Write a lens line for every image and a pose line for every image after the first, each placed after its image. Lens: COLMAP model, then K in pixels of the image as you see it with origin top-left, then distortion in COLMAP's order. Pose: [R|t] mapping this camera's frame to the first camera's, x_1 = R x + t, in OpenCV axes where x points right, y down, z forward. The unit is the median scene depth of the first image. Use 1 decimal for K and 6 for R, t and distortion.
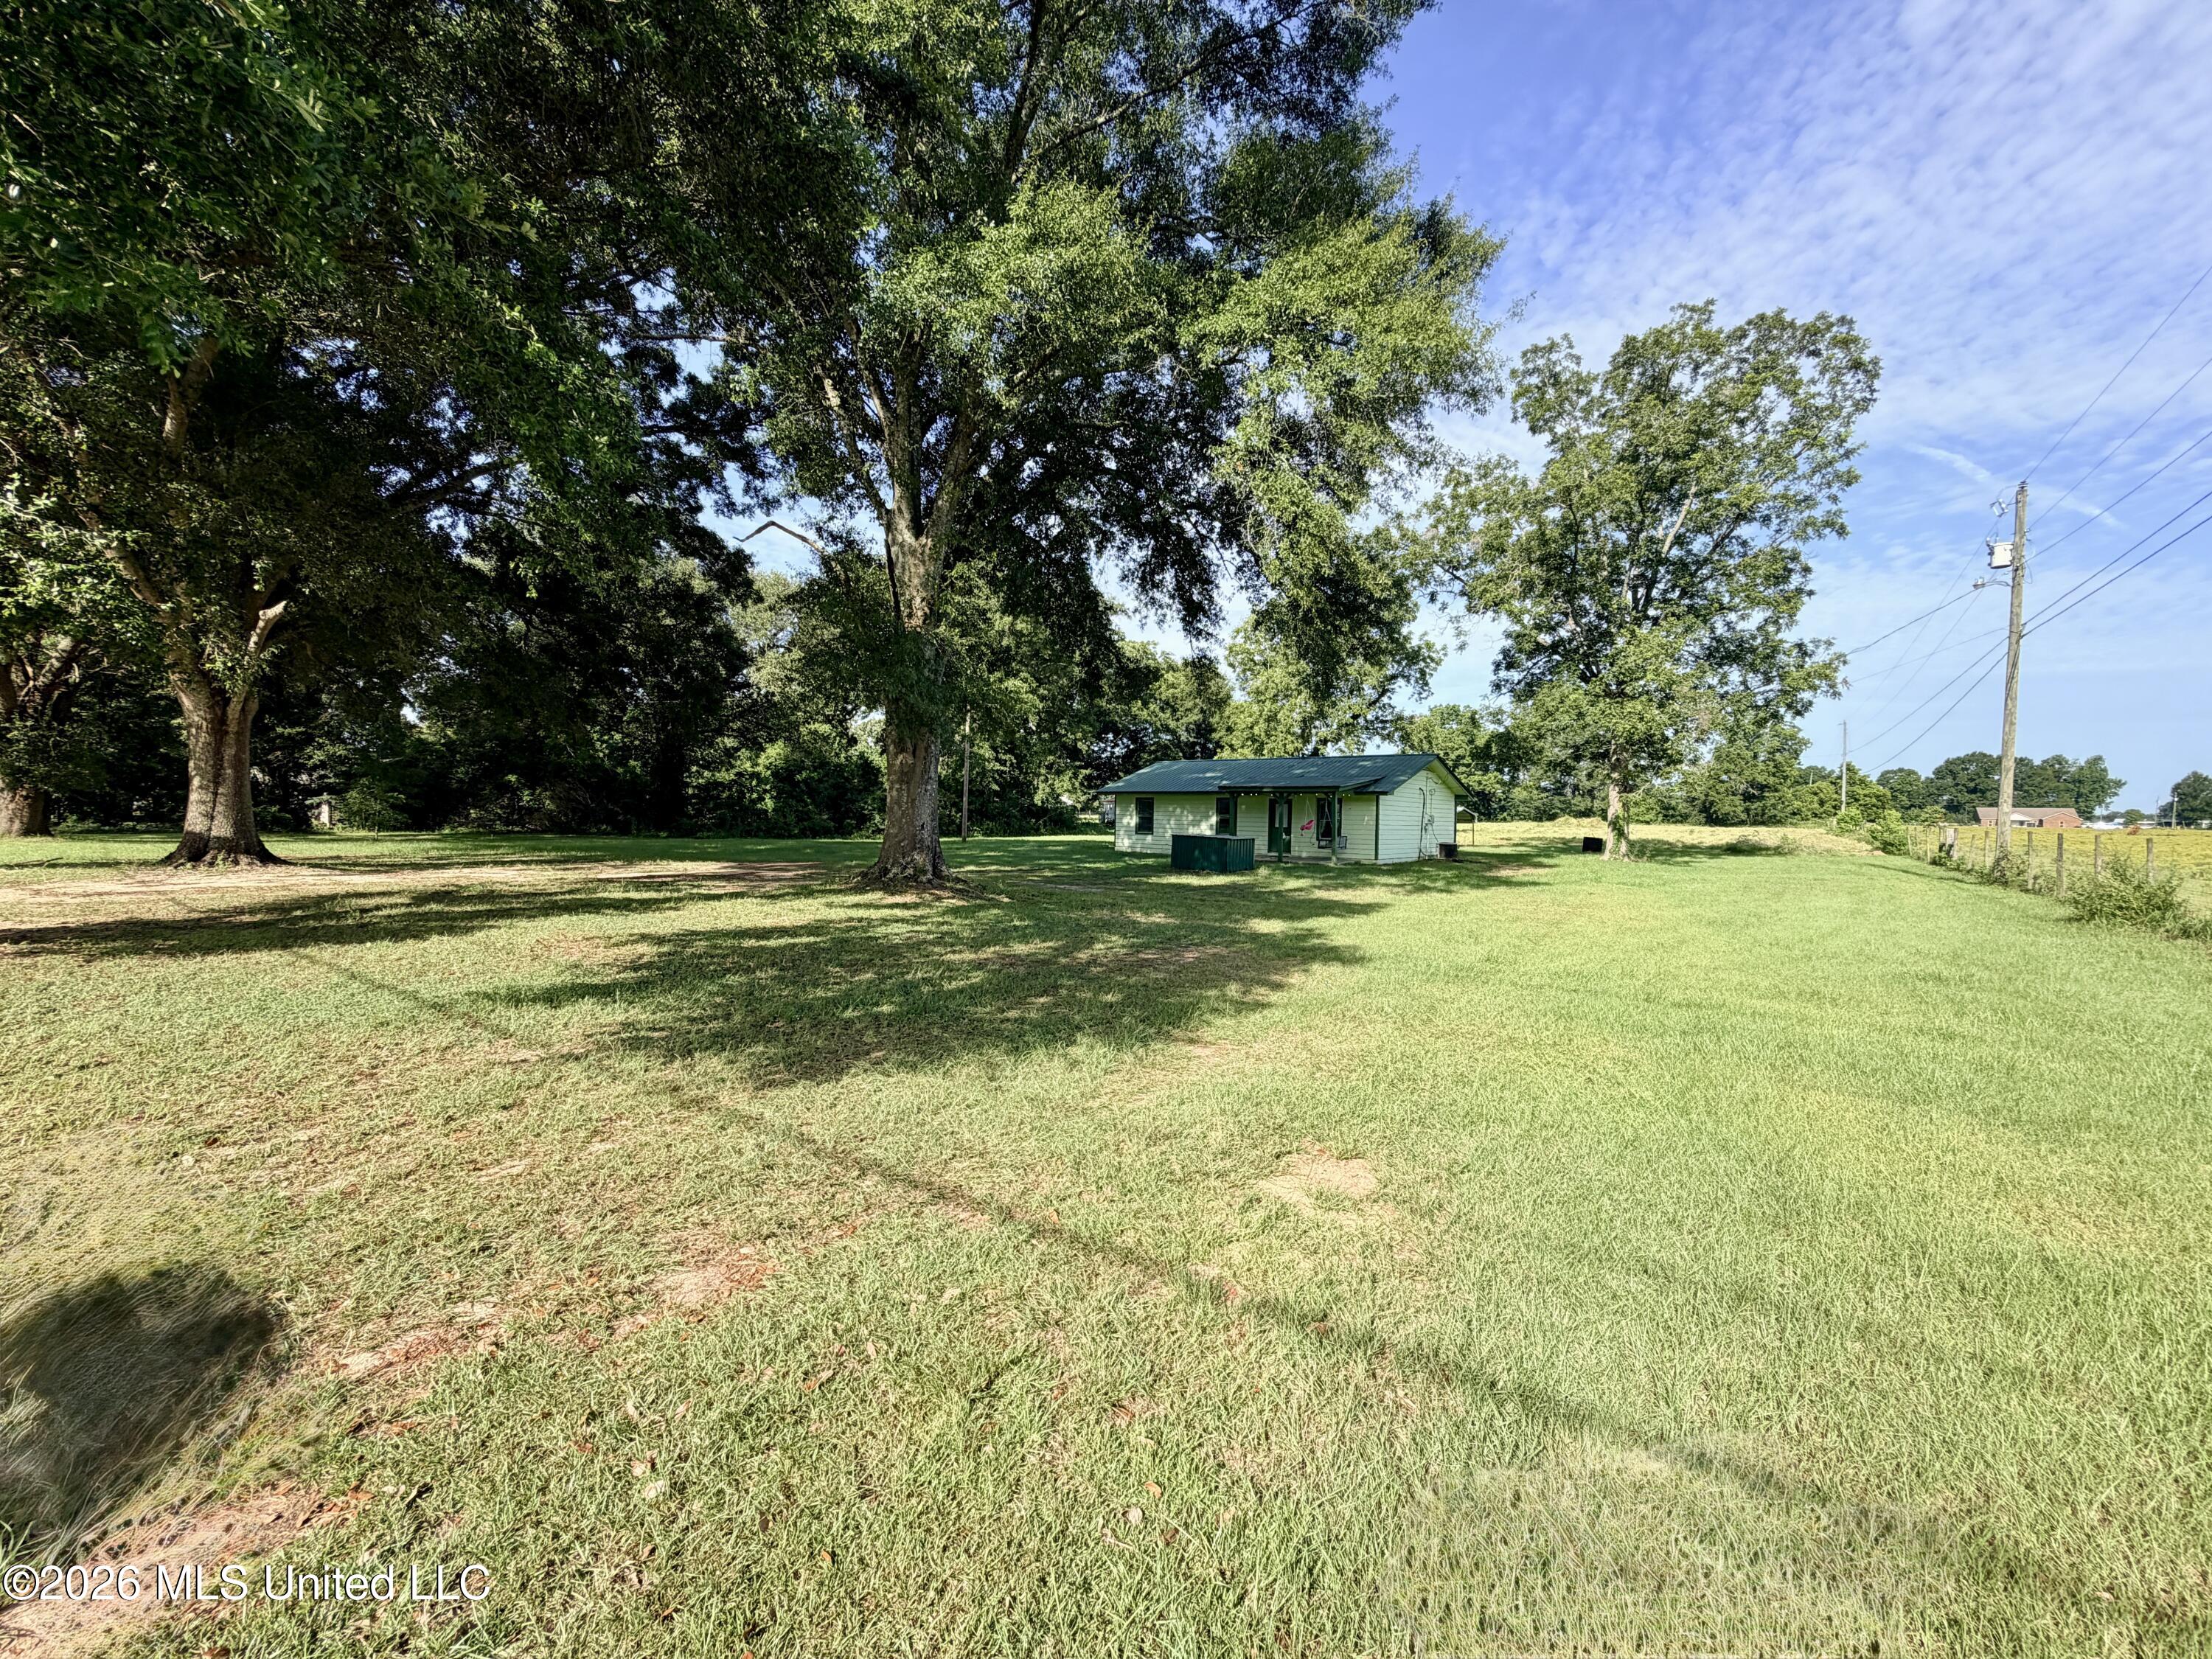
lens RADIAL K [[883.4, 0, 1104.9], [0, 883.4, 831.0], [0, 0, 1]] dist [0.001597, 0.000026]
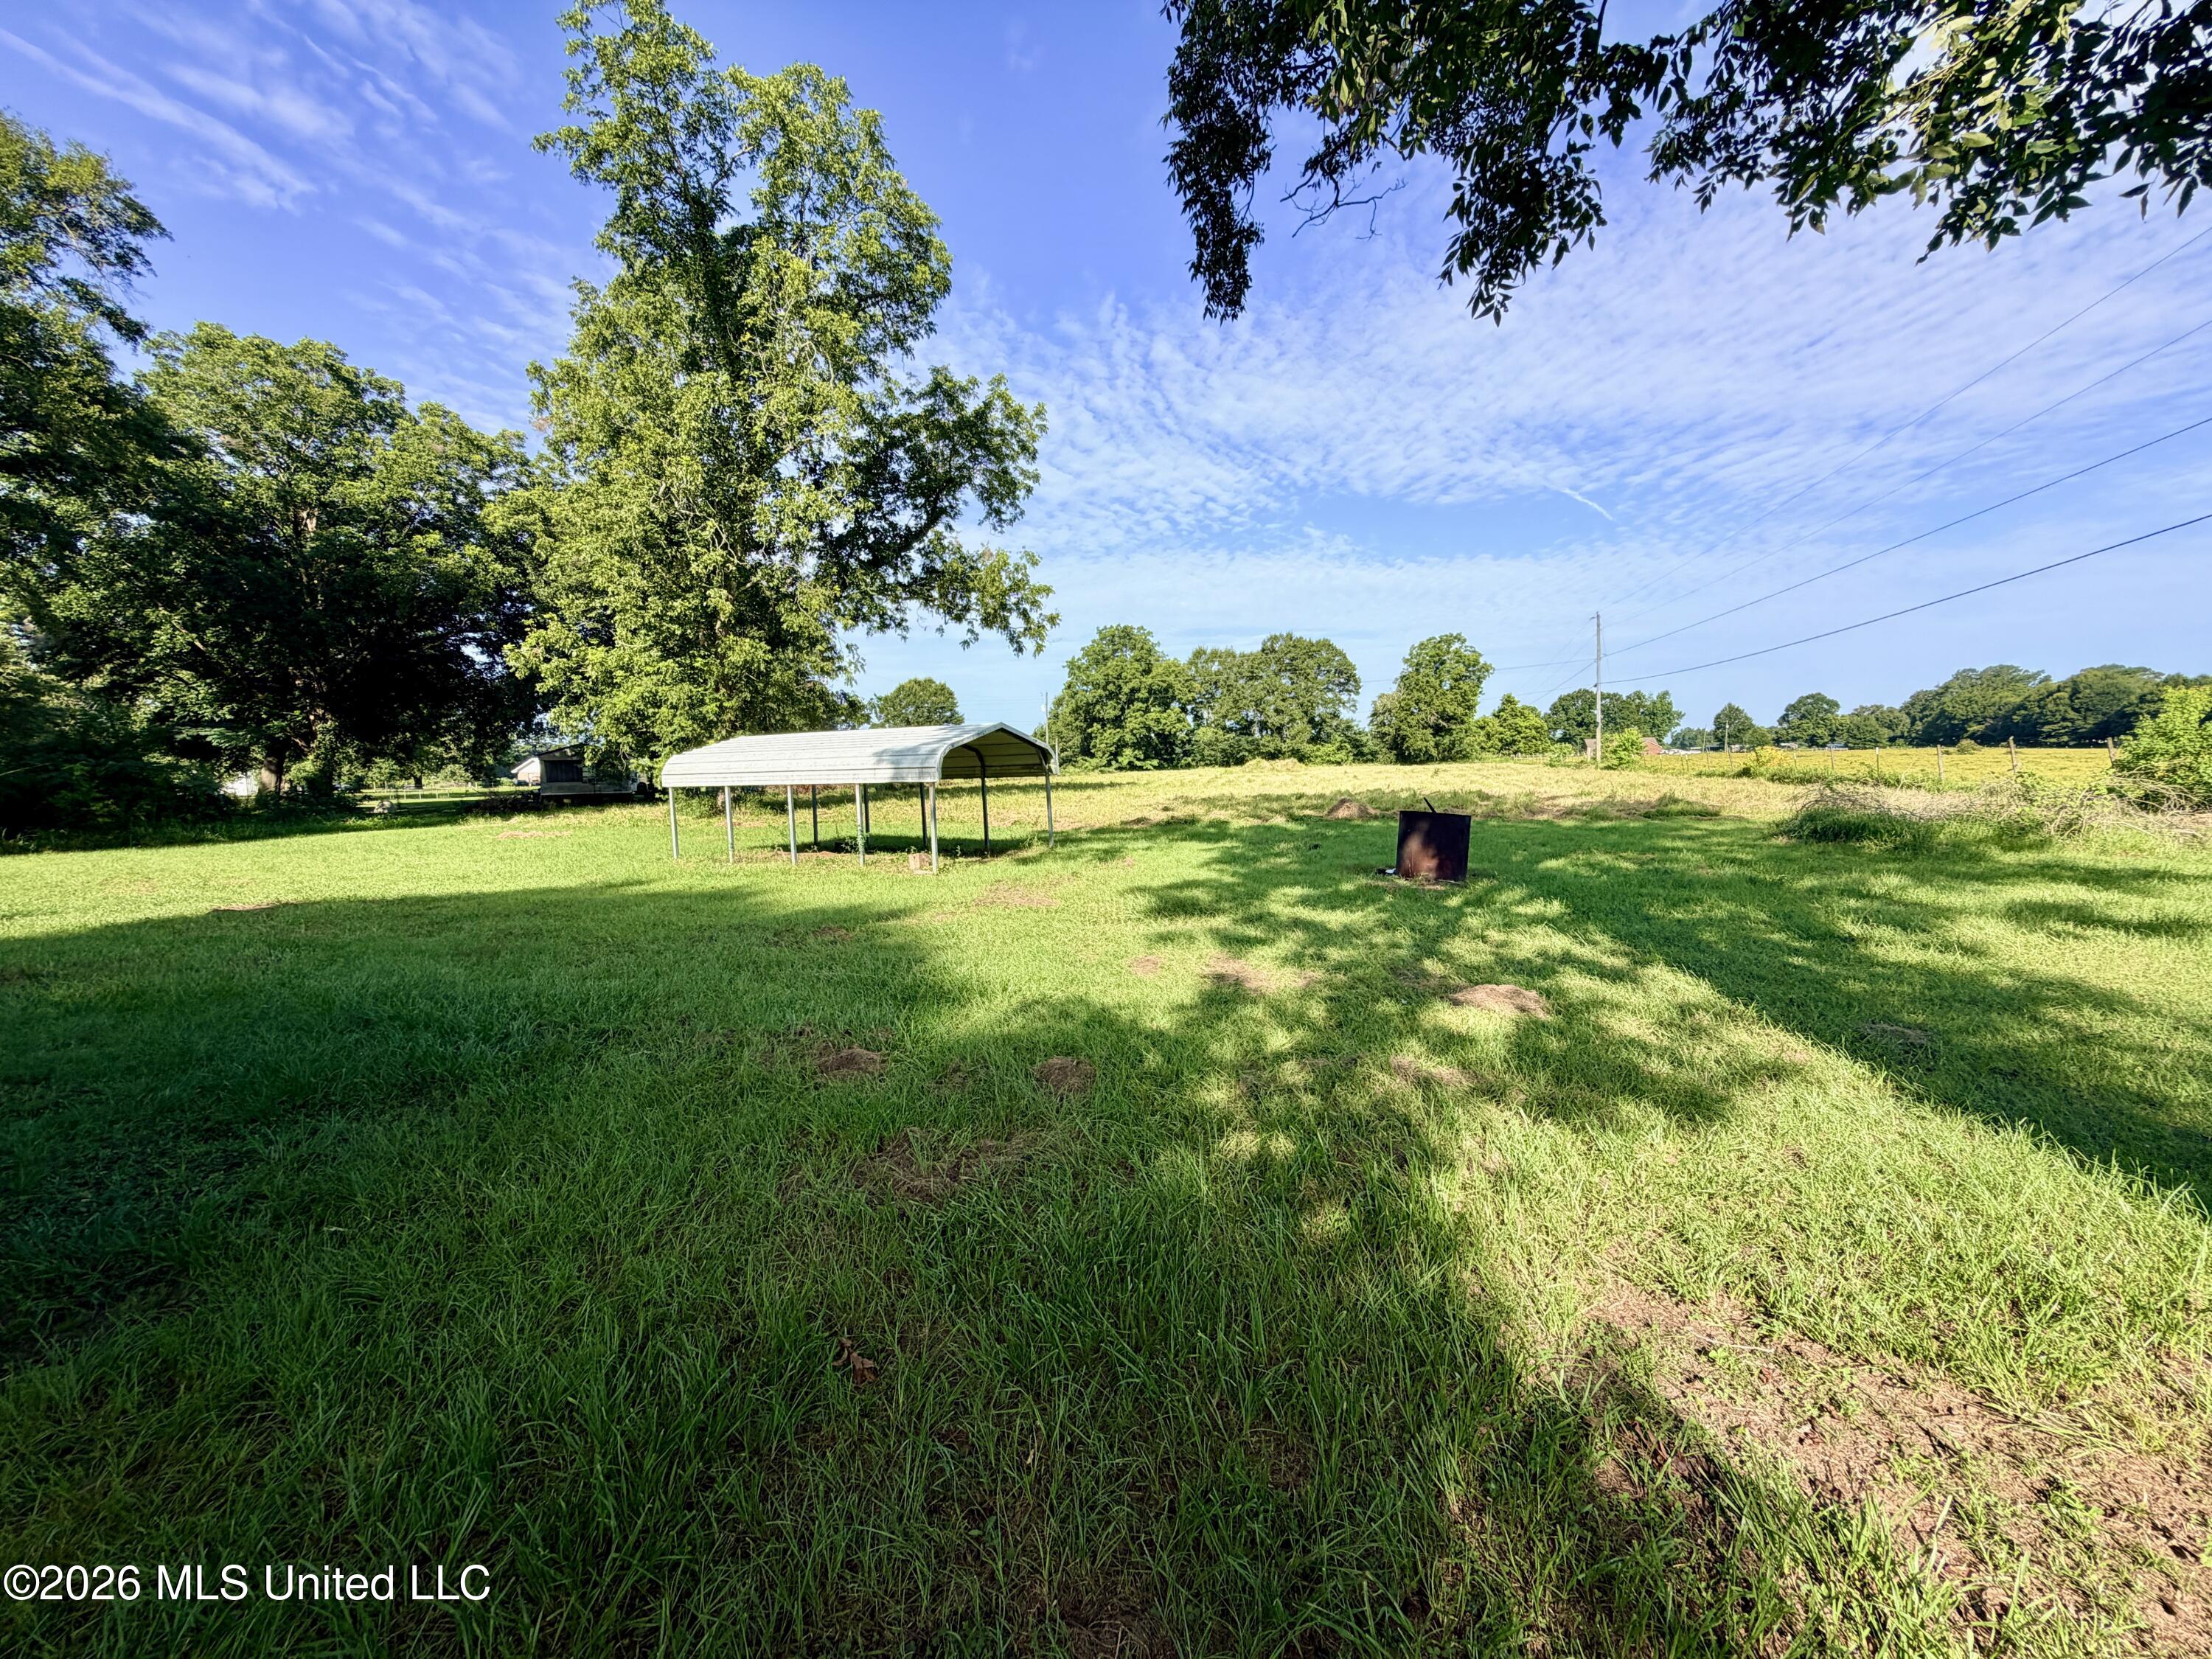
lens RADIAL K [[883.4, 0, 1107.4], [0, 883.4, 827.2], [0, 0, 1]] dist [0.001597, 0.000026]
pose [[0.947078, -0.059078, 0.315522, 0.115191], [0.044954, 0.997642, 0.051864, -0.001750], [-0.317841, -0.034935, 0.947500, 0.237012]]
